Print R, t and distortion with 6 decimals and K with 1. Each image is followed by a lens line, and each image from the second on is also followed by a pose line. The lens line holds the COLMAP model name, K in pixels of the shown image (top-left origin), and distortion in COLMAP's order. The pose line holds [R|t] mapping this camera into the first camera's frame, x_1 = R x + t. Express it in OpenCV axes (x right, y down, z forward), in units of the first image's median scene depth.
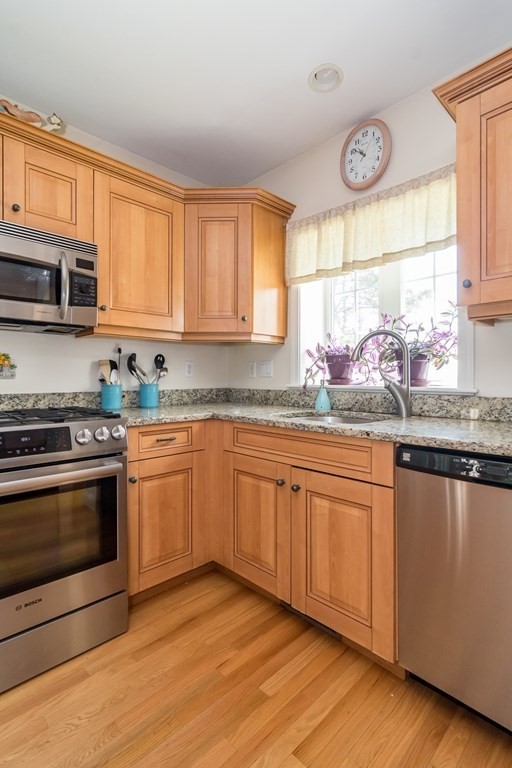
lens RADIAL K [[371.5, 0, 257.6], [0, 371.5, 378.0], [0, 0, 1]] dist [-0.003477, 0.000396]
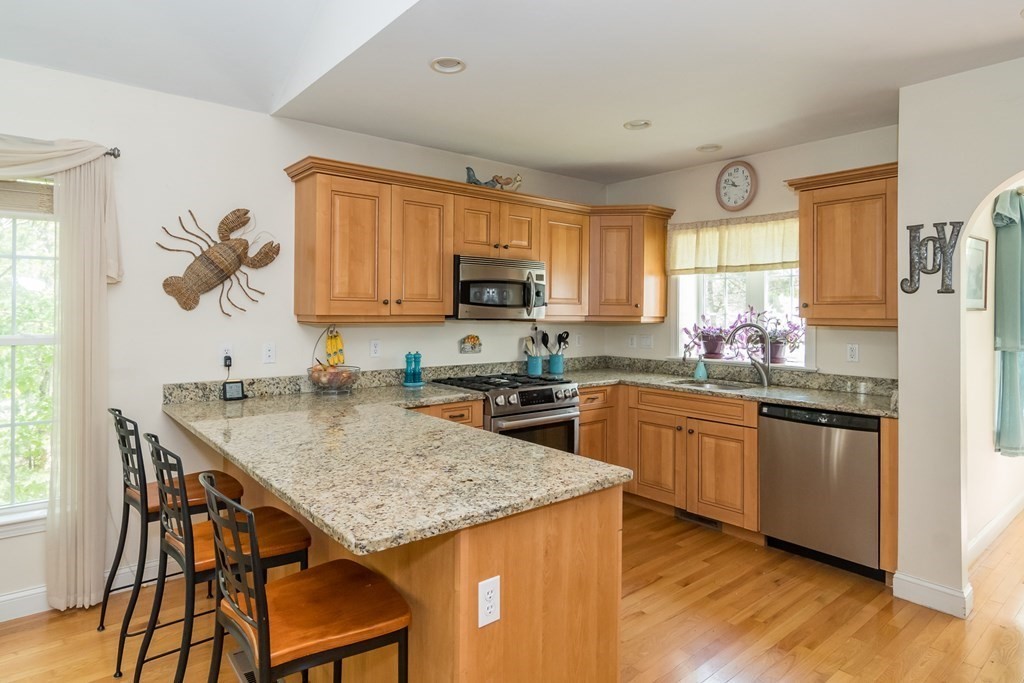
lens RADIAL K [[570.3, 0, 488.5], [0, 570.3, 307.4], [0, 0, 1]] dist [0.000759, -0.000871]
pose [[0.995514, 0.008212, -0.094261, -0.402856], [-0.009419, 0.999879, -0.012363, -0.139551], [0.094148, 0.013195, 0.995471, -1.124218]]
